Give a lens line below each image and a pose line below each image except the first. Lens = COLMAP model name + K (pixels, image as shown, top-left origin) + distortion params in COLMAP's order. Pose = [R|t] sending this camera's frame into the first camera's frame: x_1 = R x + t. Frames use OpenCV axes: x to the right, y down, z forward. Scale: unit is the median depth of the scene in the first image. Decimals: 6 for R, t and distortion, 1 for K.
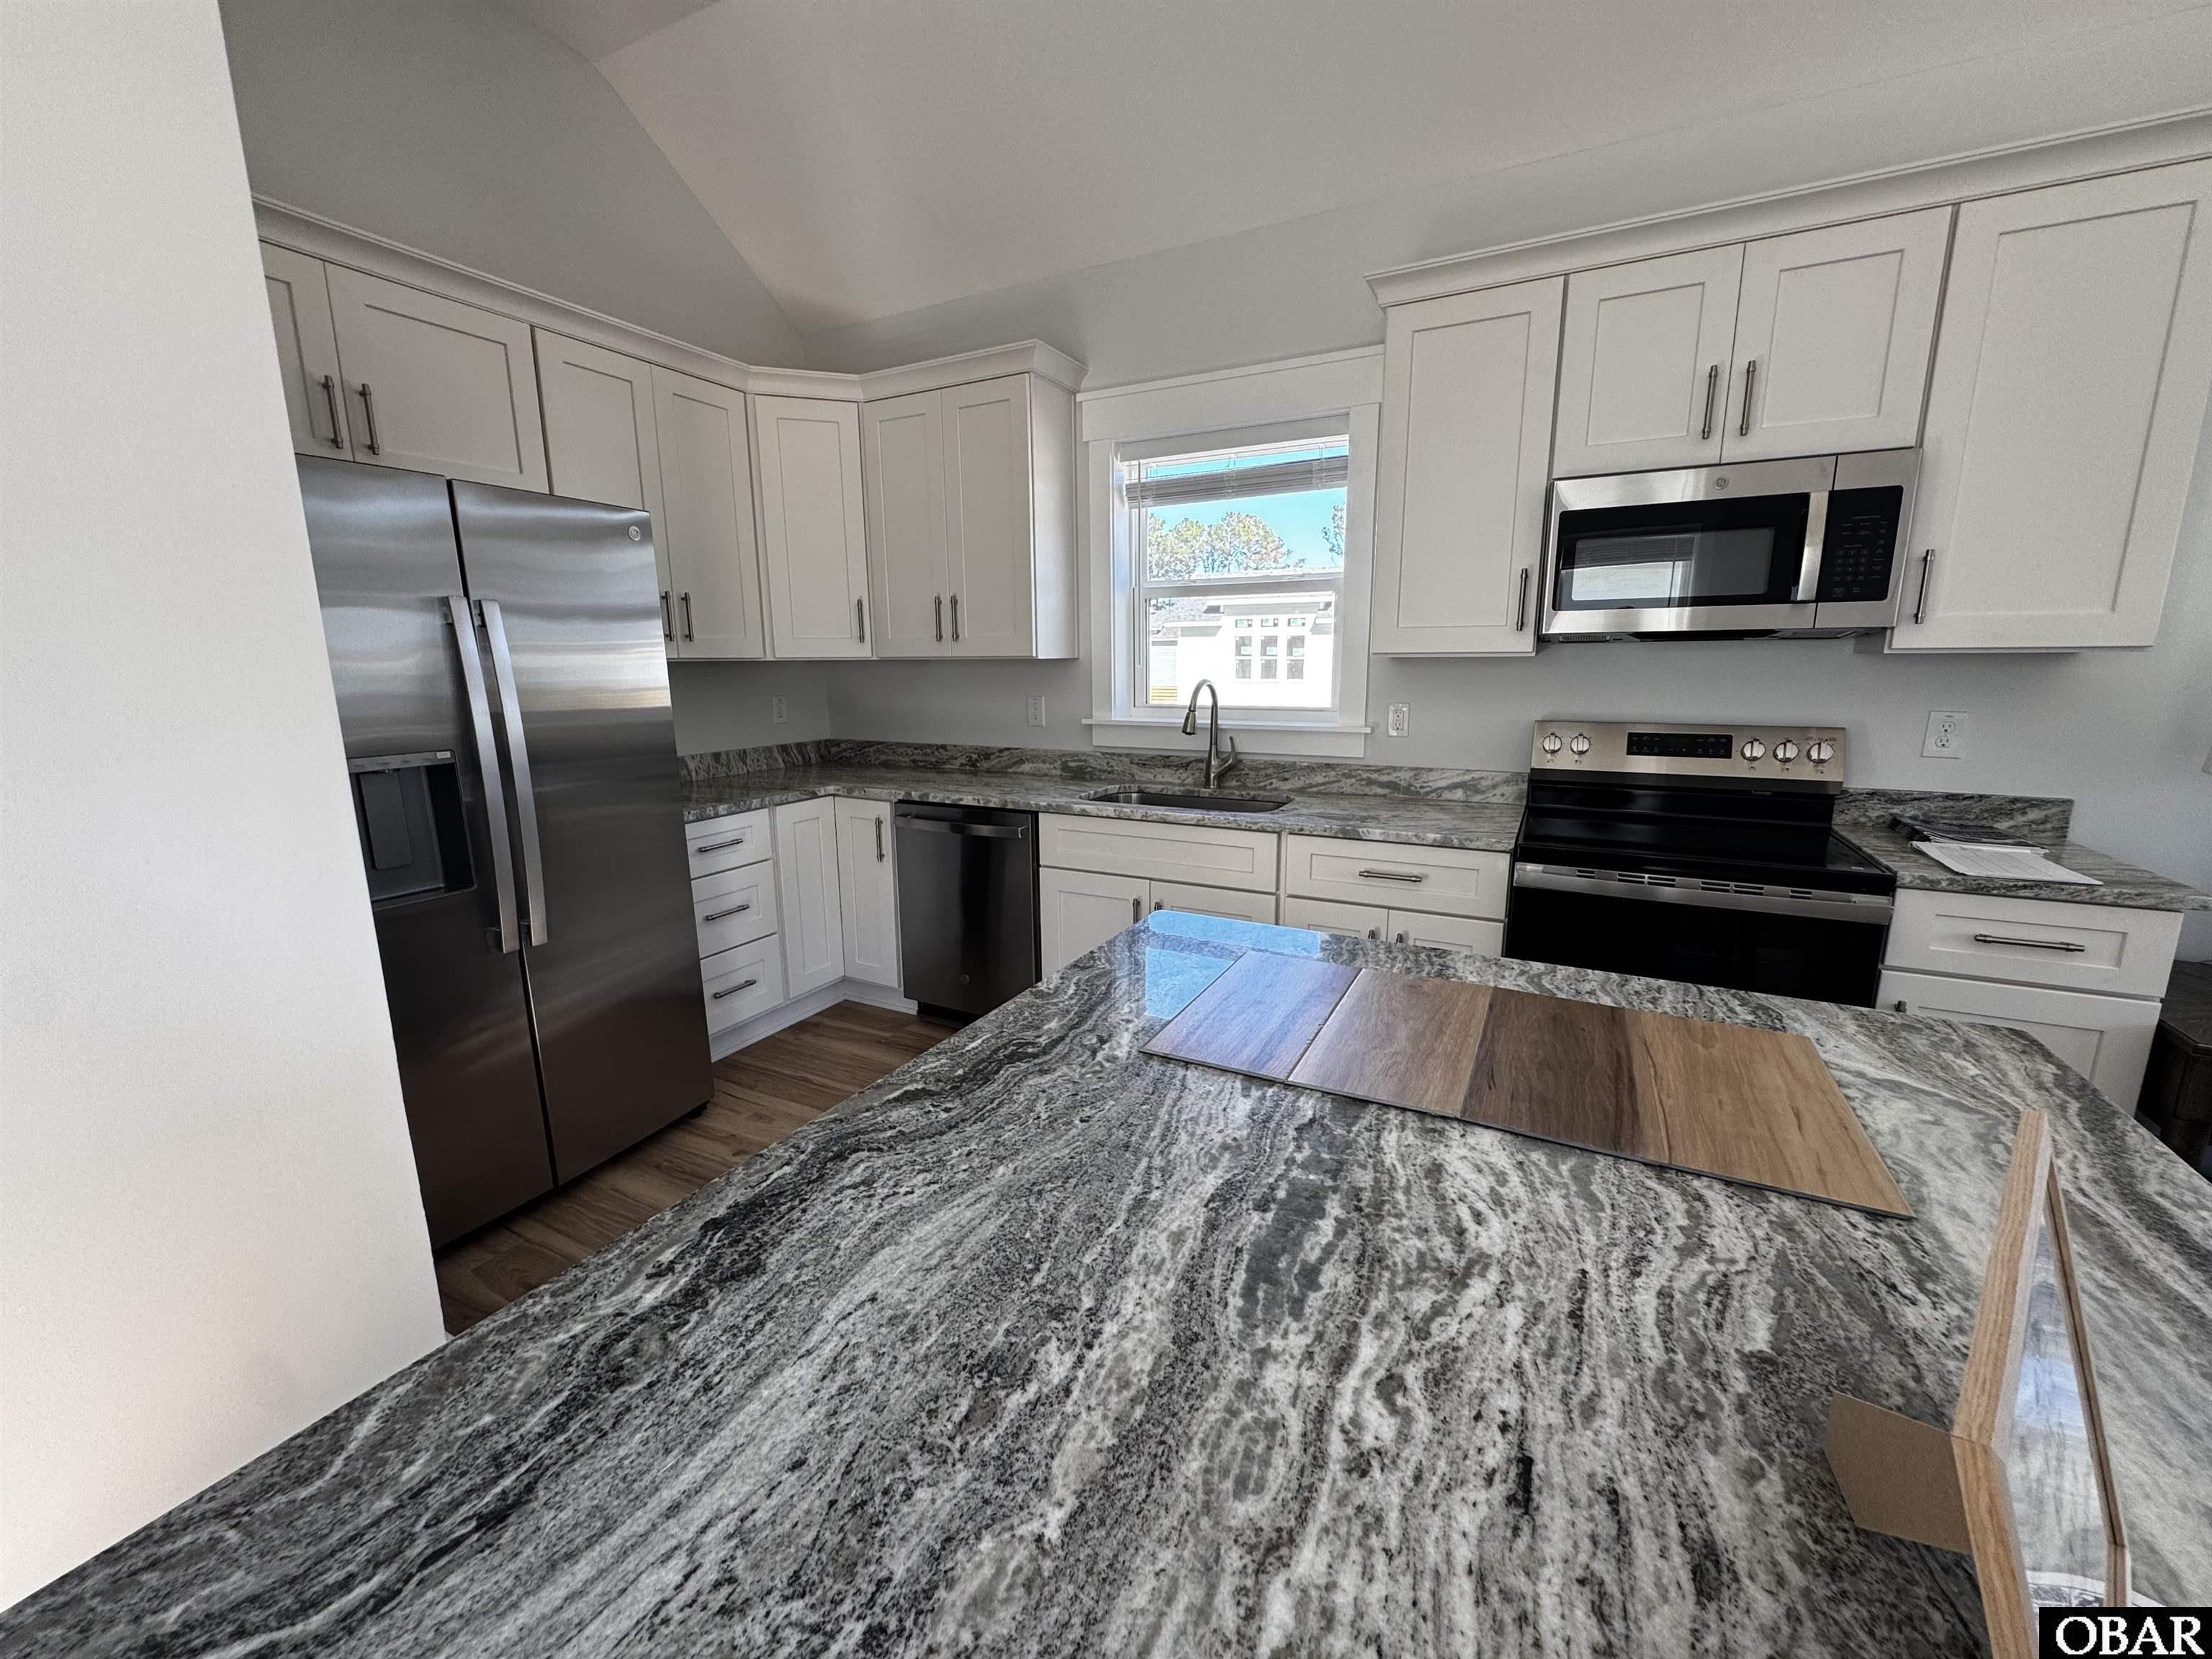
lens RADIAL K [[879.1, 0, 1103.3], [0, 879.1, 828.3], [0, 0, 1]] dist [-0.003345, -0.000295]
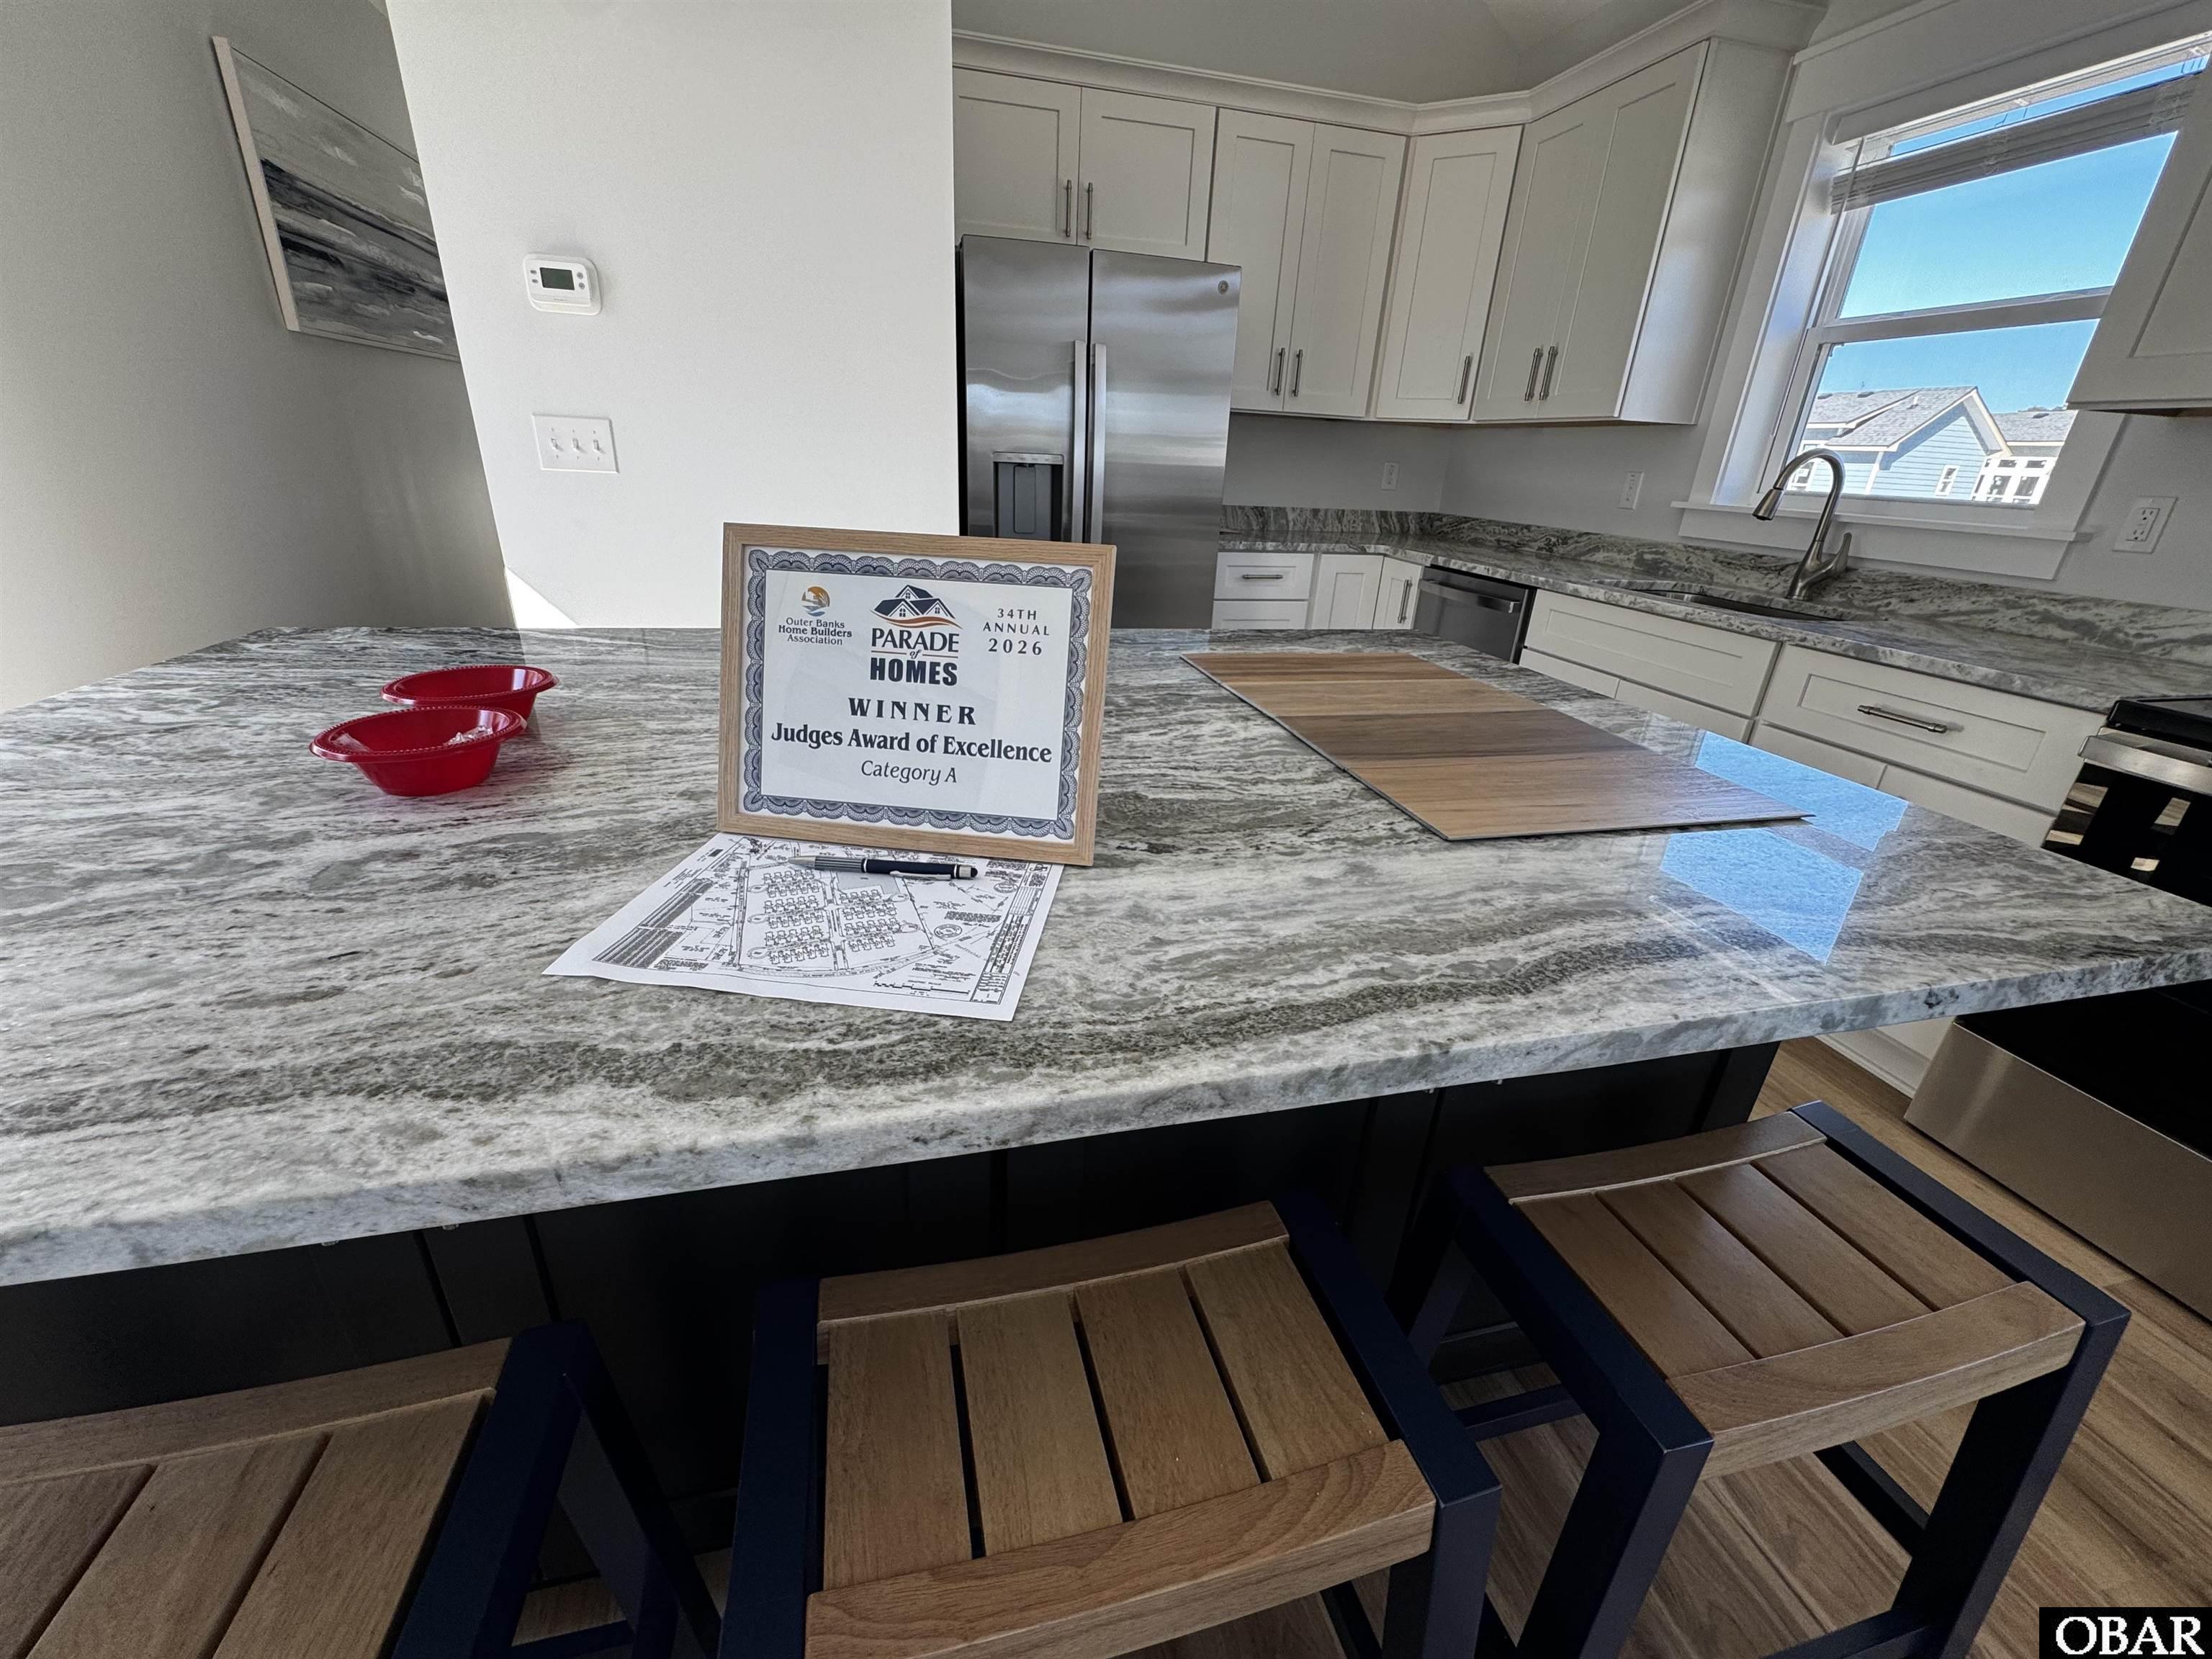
lens RADIAL K [[879.1, 0, 1103.3], [0, 879.1, 828.3], [0, 0, 1]] dist [-0.003345, -0.000295]
pose [[0.664972, 0.328579, -0.670707, 0.305283], [-0.191676, 0.943029, 0.271951, 0.052703], [0.721853, -0.052281, 0.690069, -0.000052]]
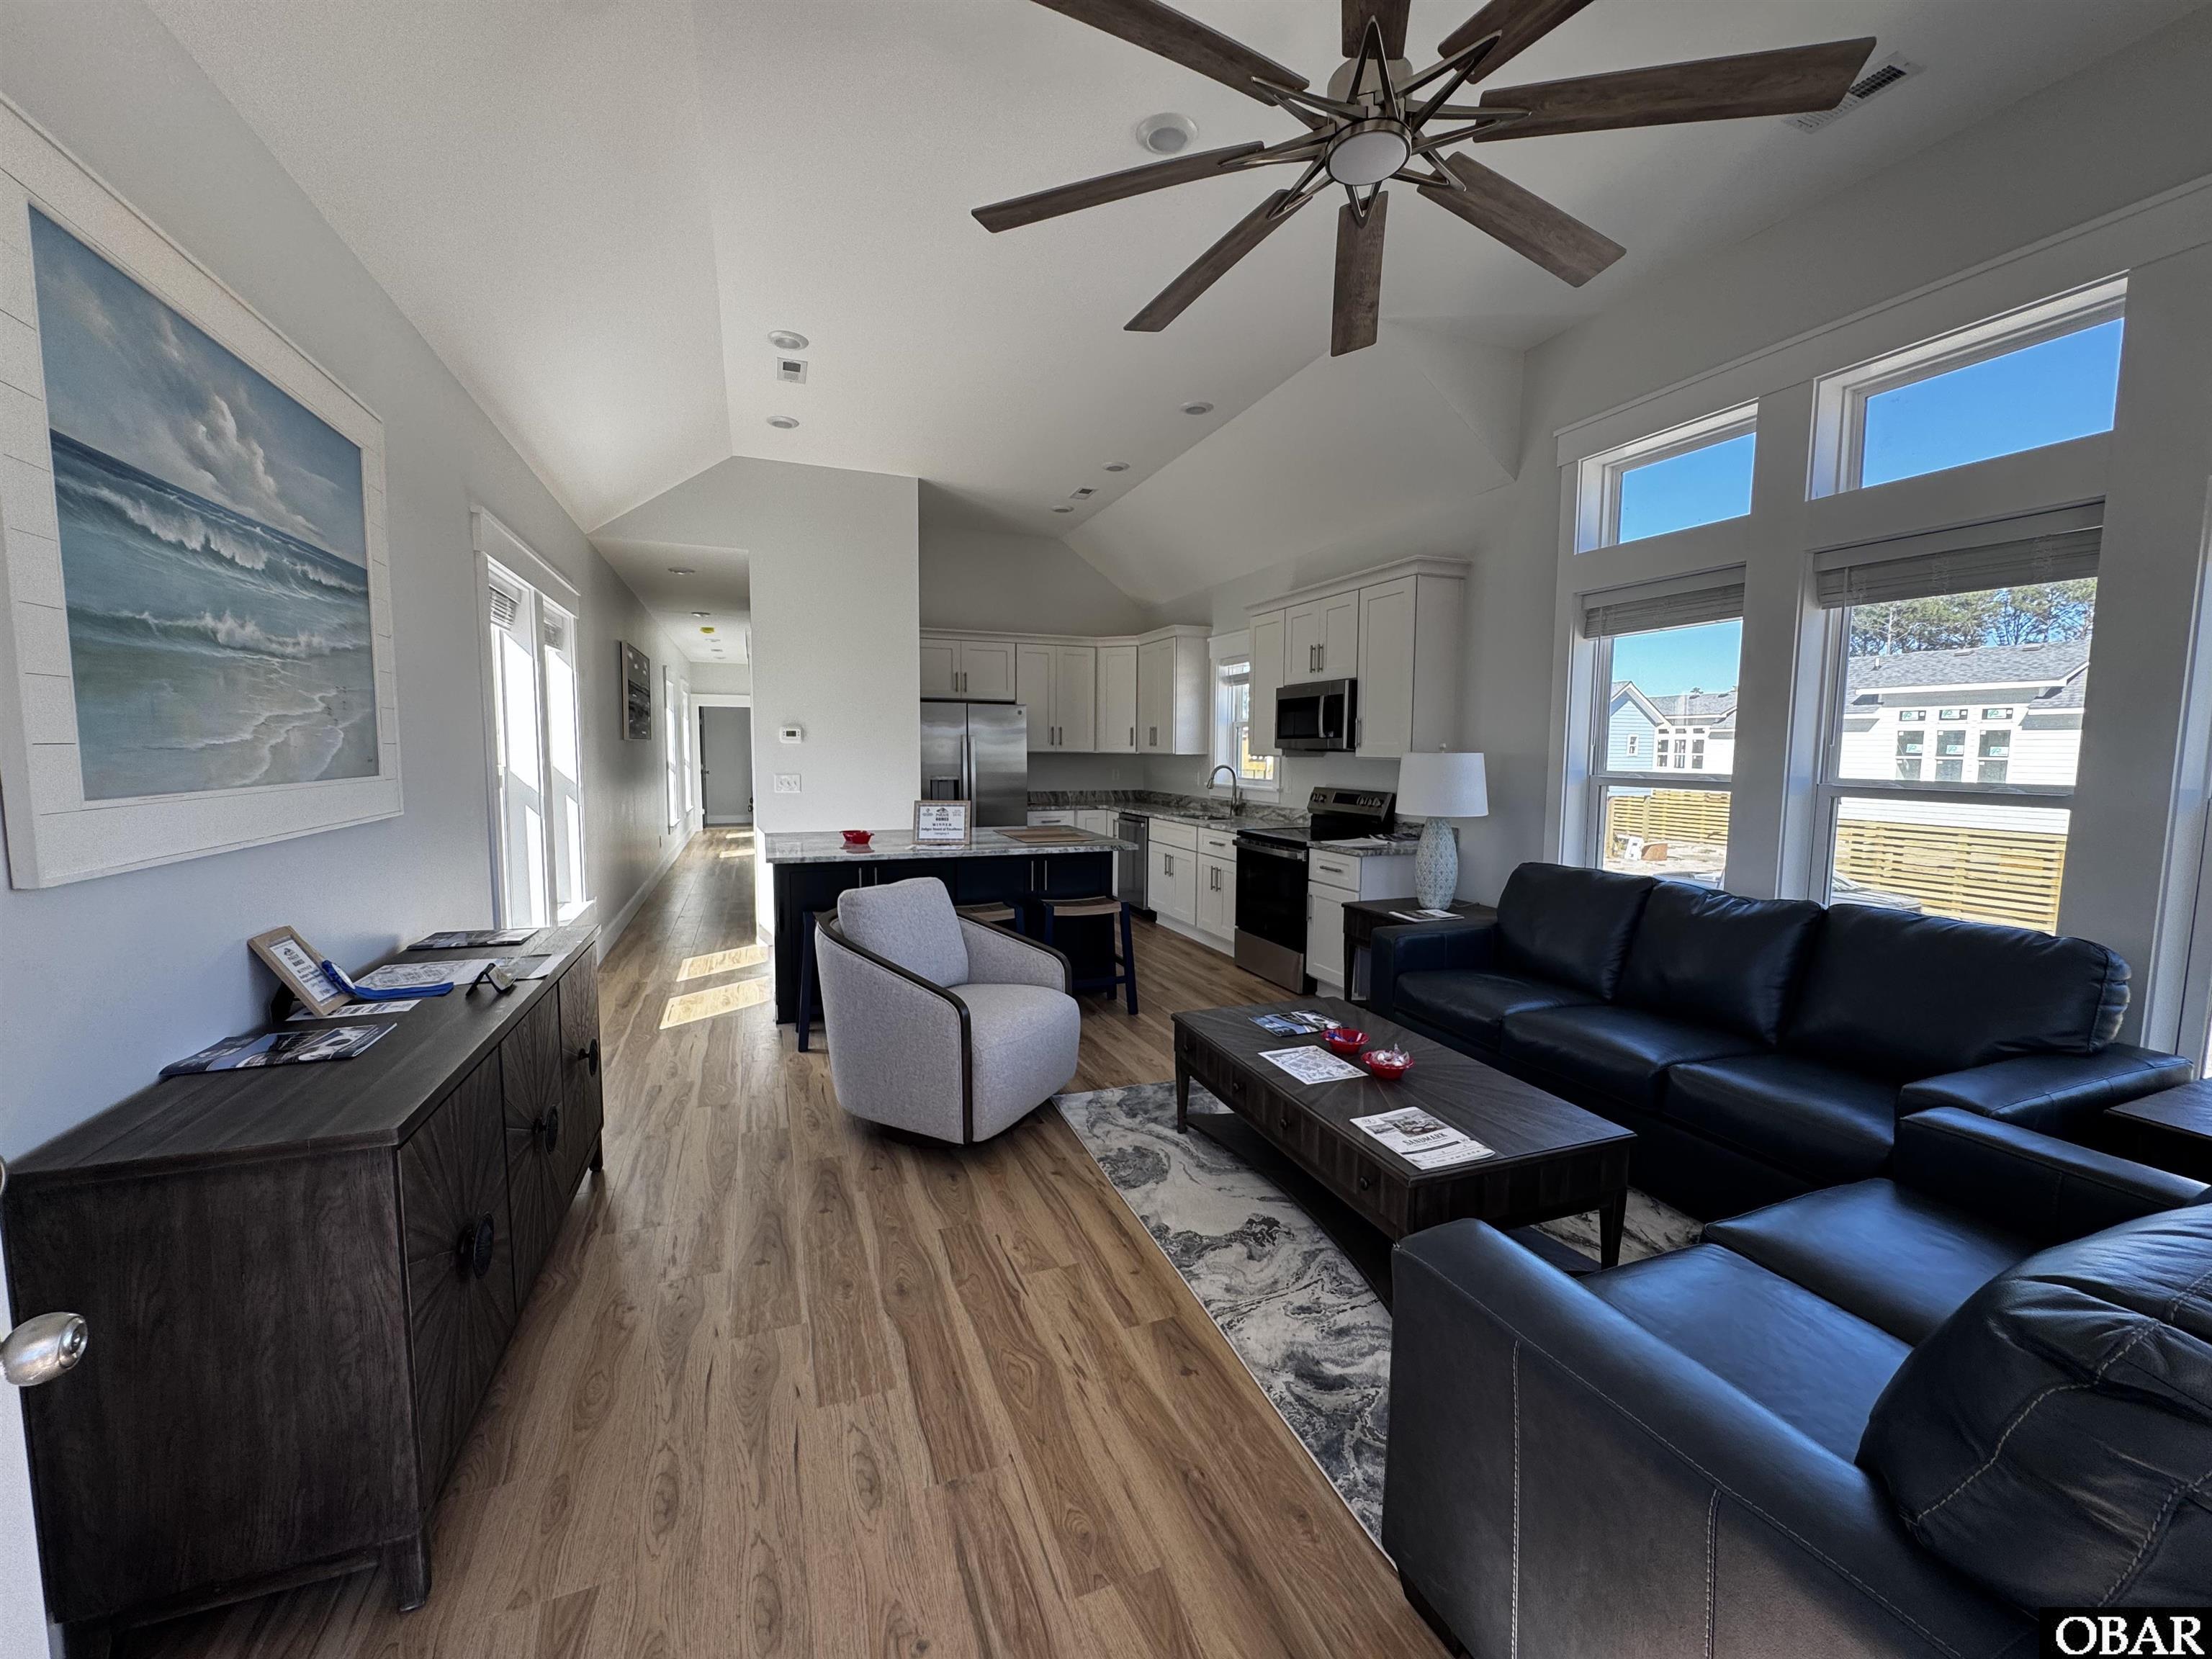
lens RADIAL K [[866.1, 0, 1120.4], [0, 866.1, 824.1], [0, 0, 1]] dist [-0.002459, -0.000351]
pose [[0.770983, 0.070441, -0.632948, 1.252974], [-0.135573, 0.989237, -0.055048, 0.129385], [0.622258, 0.128251, 0.772235, -0.804257]]
